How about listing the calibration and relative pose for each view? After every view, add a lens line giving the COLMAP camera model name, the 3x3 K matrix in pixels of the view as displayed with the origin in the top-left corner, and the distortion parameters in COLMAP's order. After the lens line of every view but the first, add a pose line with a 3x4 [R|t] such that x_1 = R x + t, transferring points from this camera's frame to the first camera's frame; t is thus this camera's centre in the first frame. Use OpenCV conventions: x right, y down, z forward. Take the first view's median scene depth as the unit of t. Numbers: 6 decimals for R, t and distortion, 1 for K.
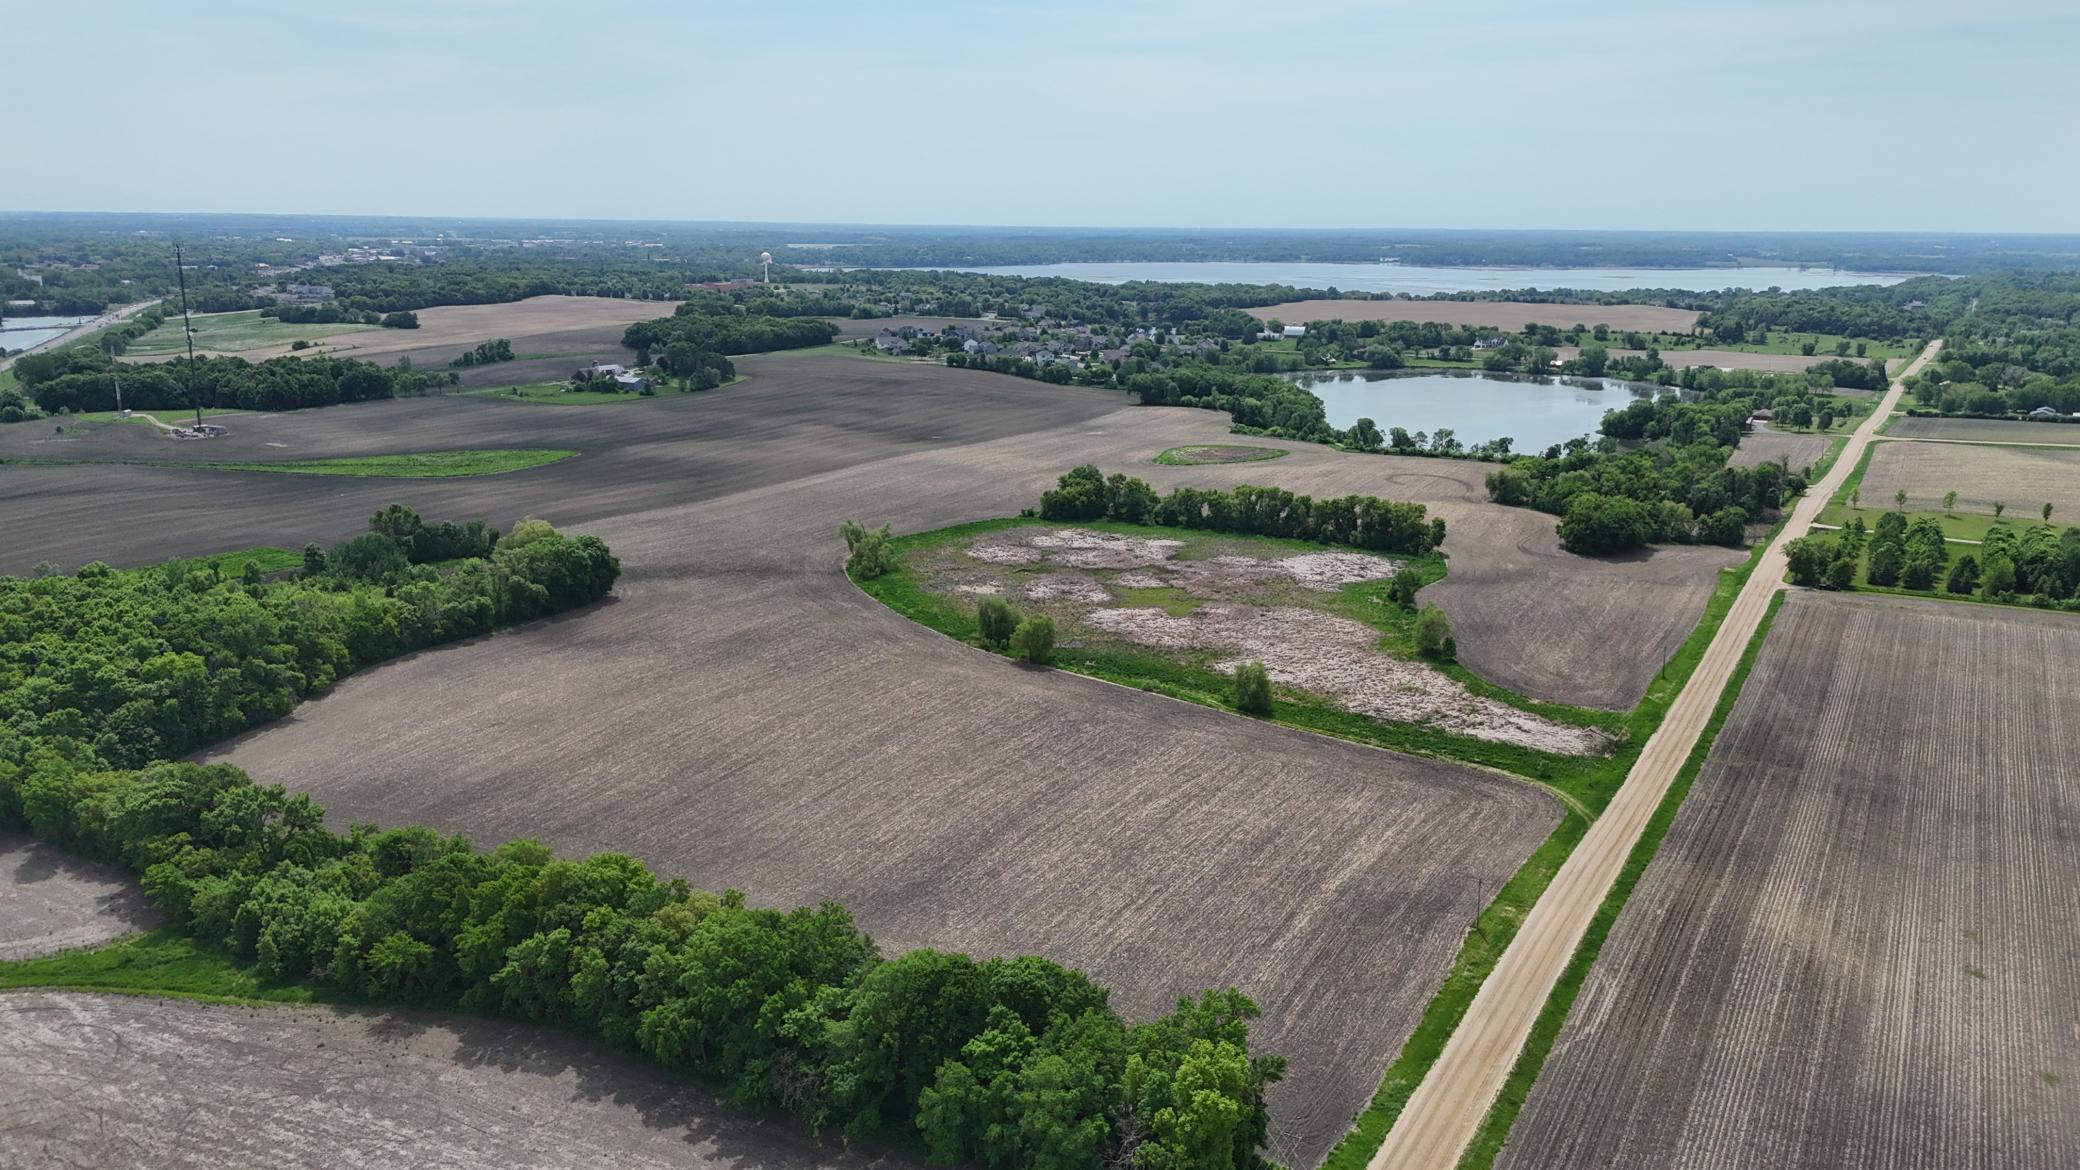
lens RADIAL K [[1526.1, 0, 1044.0], [0, 1526.1, 584.3], [0, 0, 1]] dist [0.078202, -0.079479]
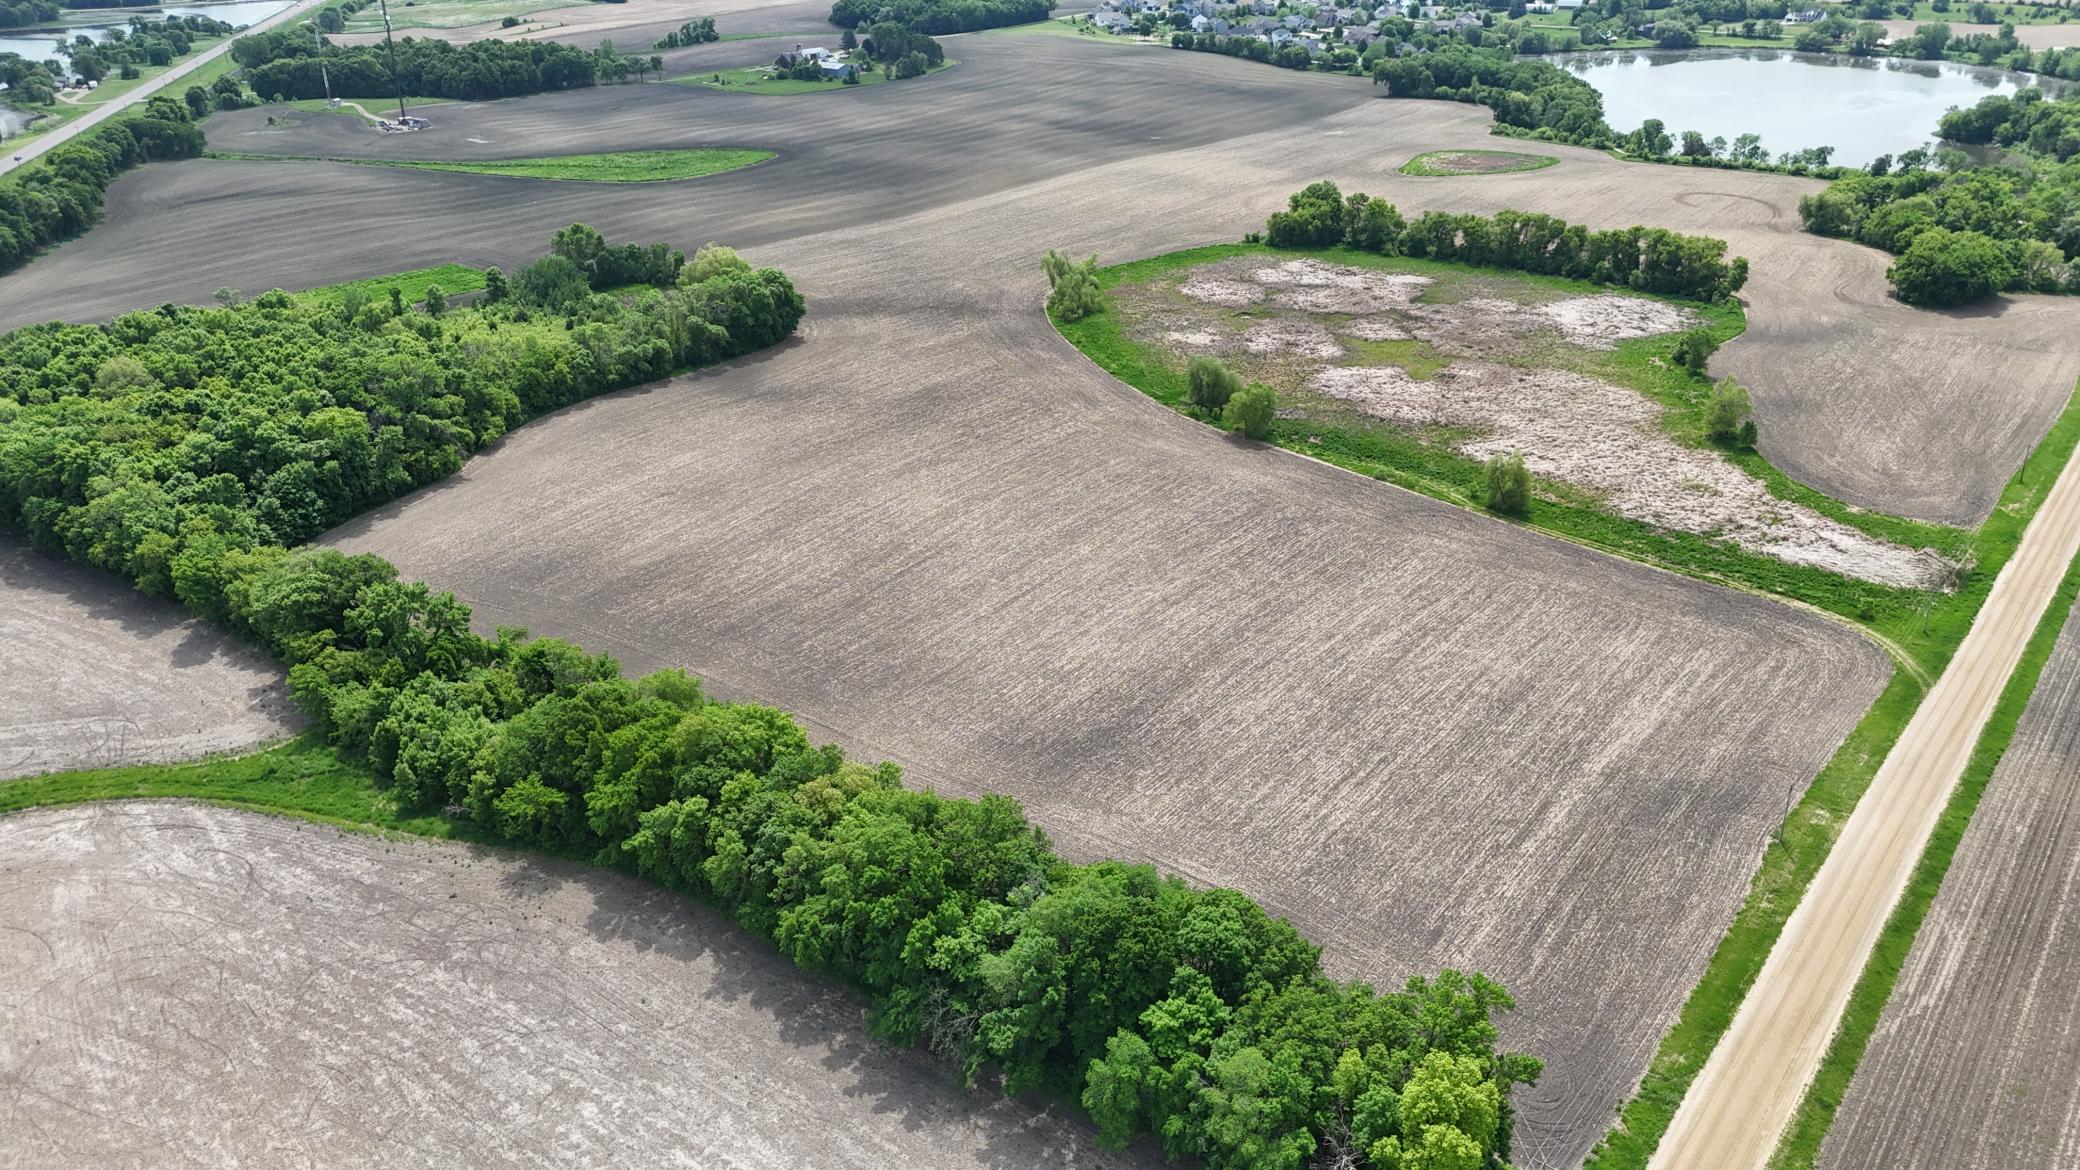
lens RADIAL K [[1526.1, 0, 1044.0], [0, 1526.1, 584.3], [0, 0, 1]] dist [0.078202, -0.079479]
pose [[0.989828, 0.049609, -0.133340, -0.002272], [-0.021692, 0.978903, 0.203168, -0.038872], [0.140606, -0.198209, 0.970022, 0.096159]]
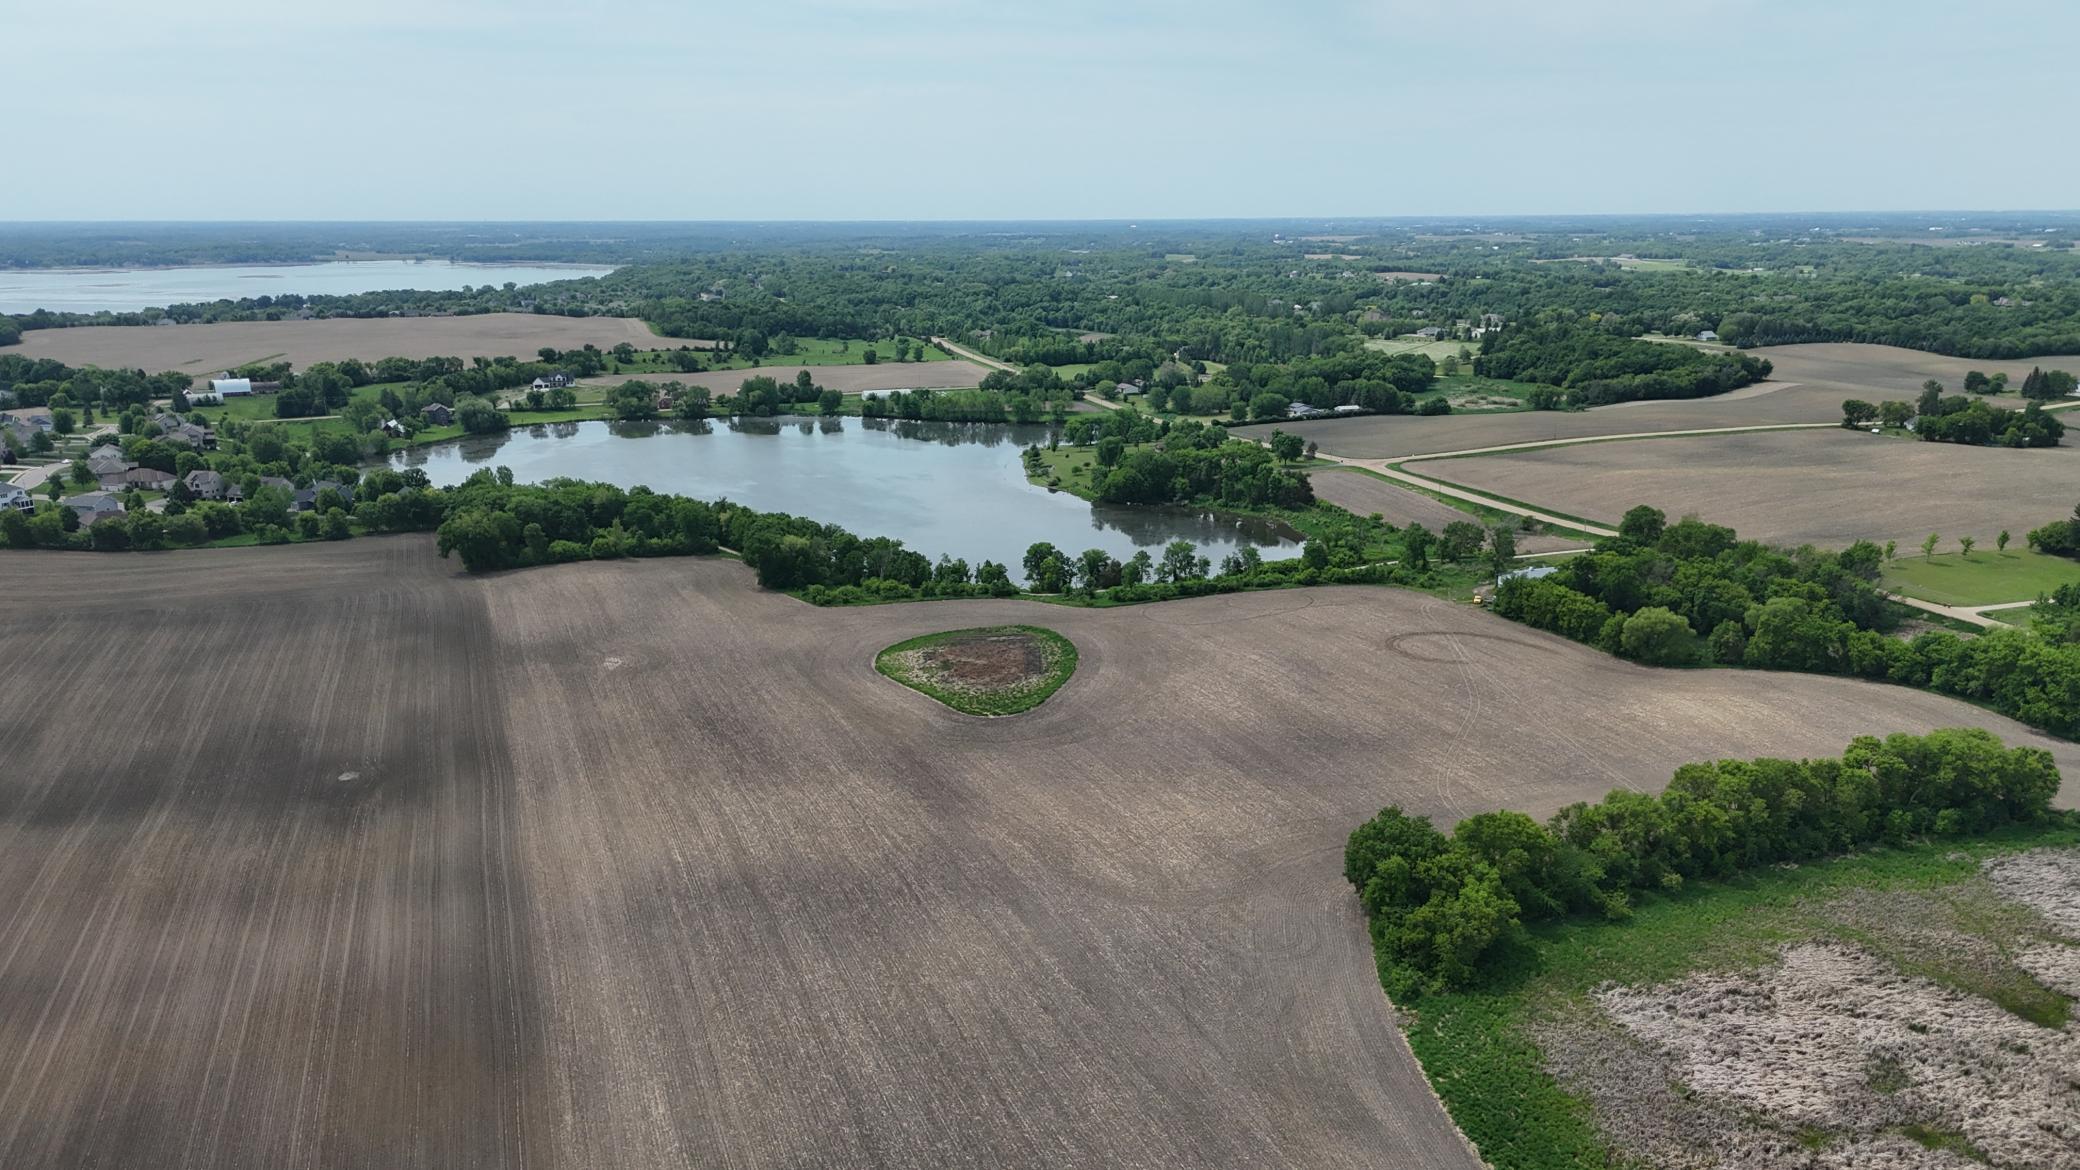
lens RADIAL K [[1526.1, 0, 1044.0], [0, 1526.1, 584.3], [0, 0, 1]] dist [0.078202, -0.079479]
pose [[0.619846, -0.197123, 0.759562, -0.467975], [0.192379, 0.976569, 0.096450, -0.274933], [-0.760777, 0.086339, 0.643245, 1.106586]]
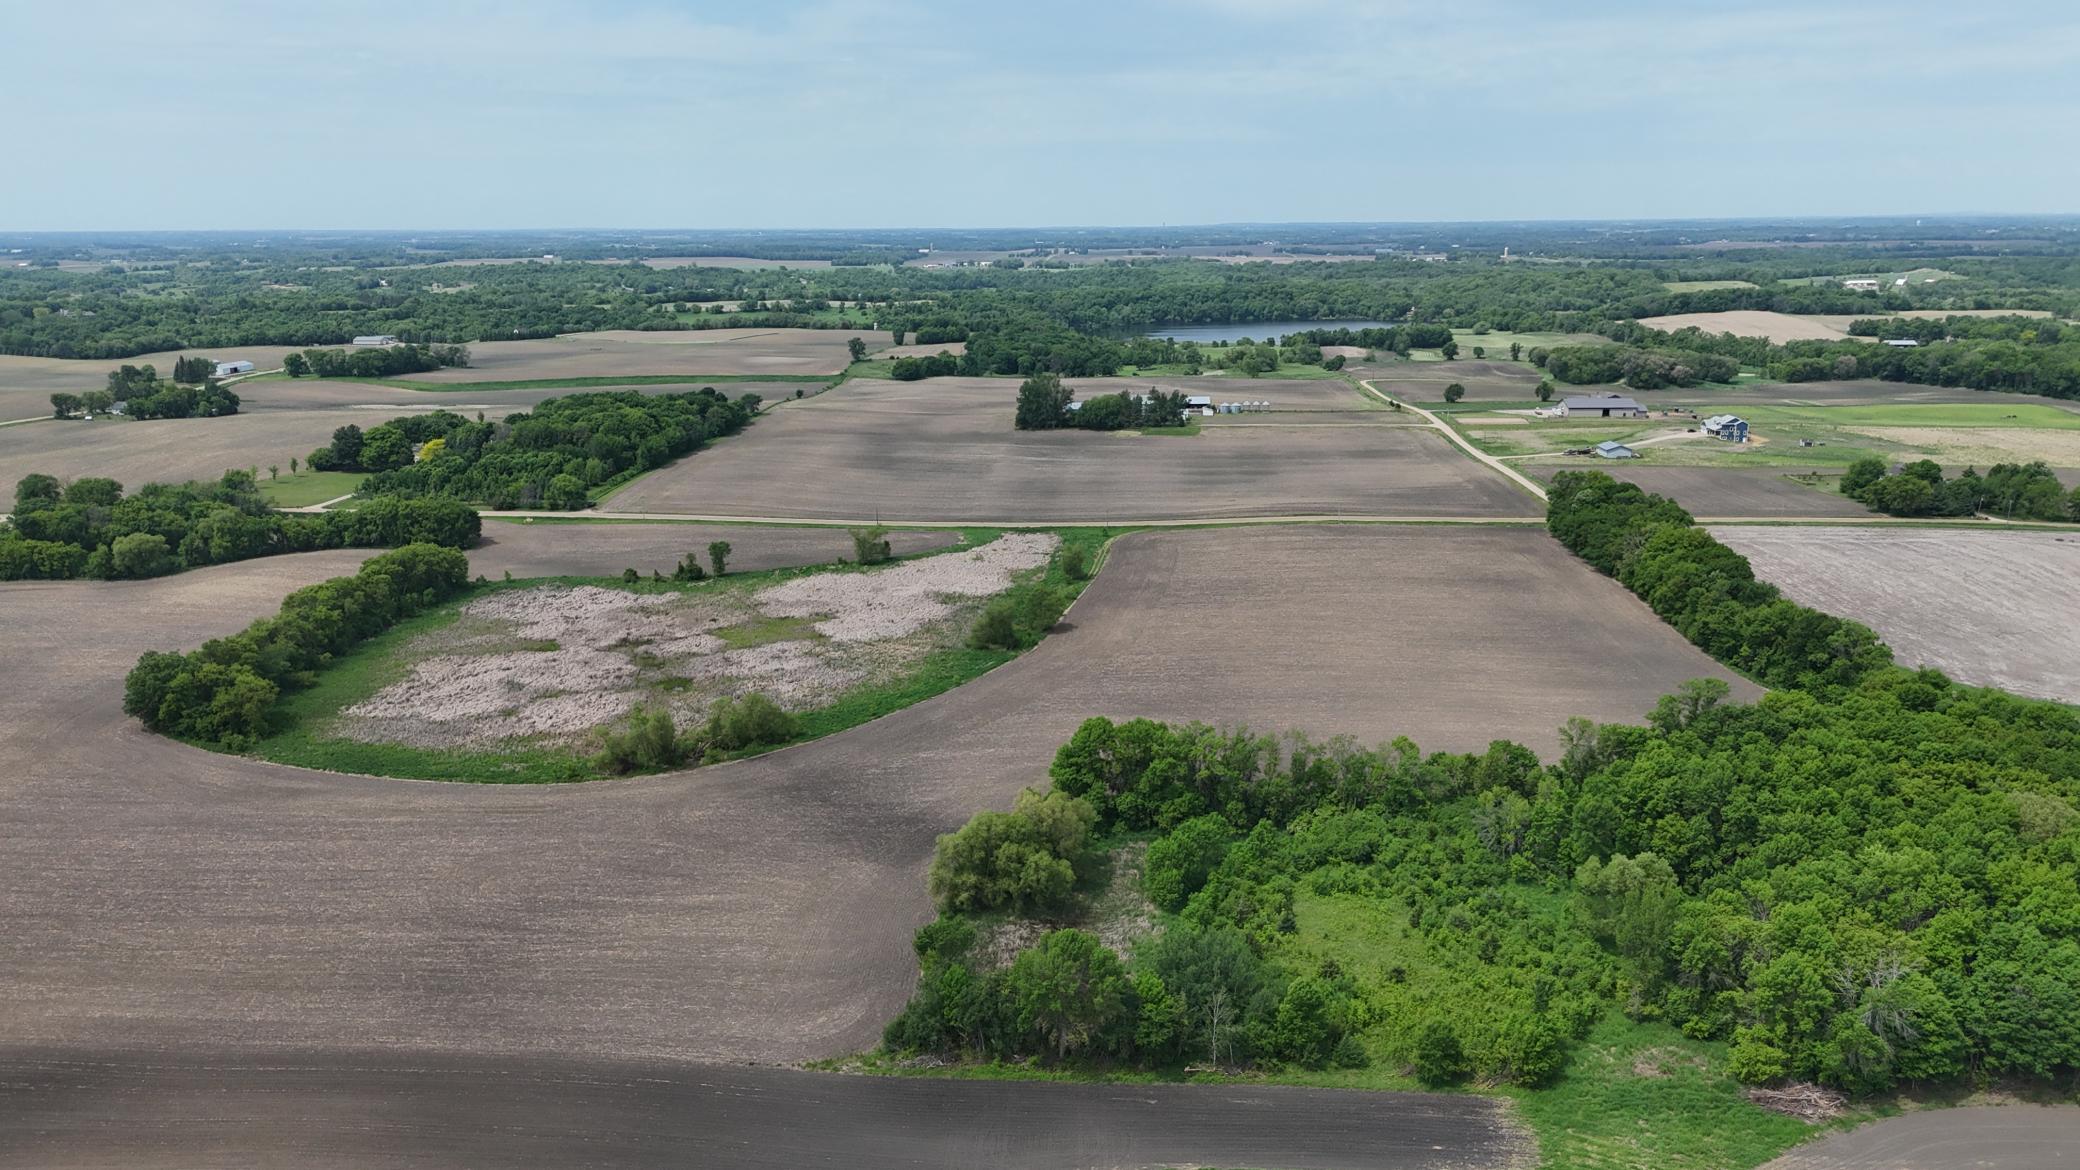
lens RADIAL K [[1526.1, 0, 1044.0], [0, 1526.1, 584.3], [0, 0, 1]] dist [0.078202, -0.079479]
pose [[-0.463629, -0.210104, 0.860758, -0.851829], [0.208093, 0.918484, 0.336279, -0.314154], [-0.861247, 0.335027, -0.382115, 1.286869]]
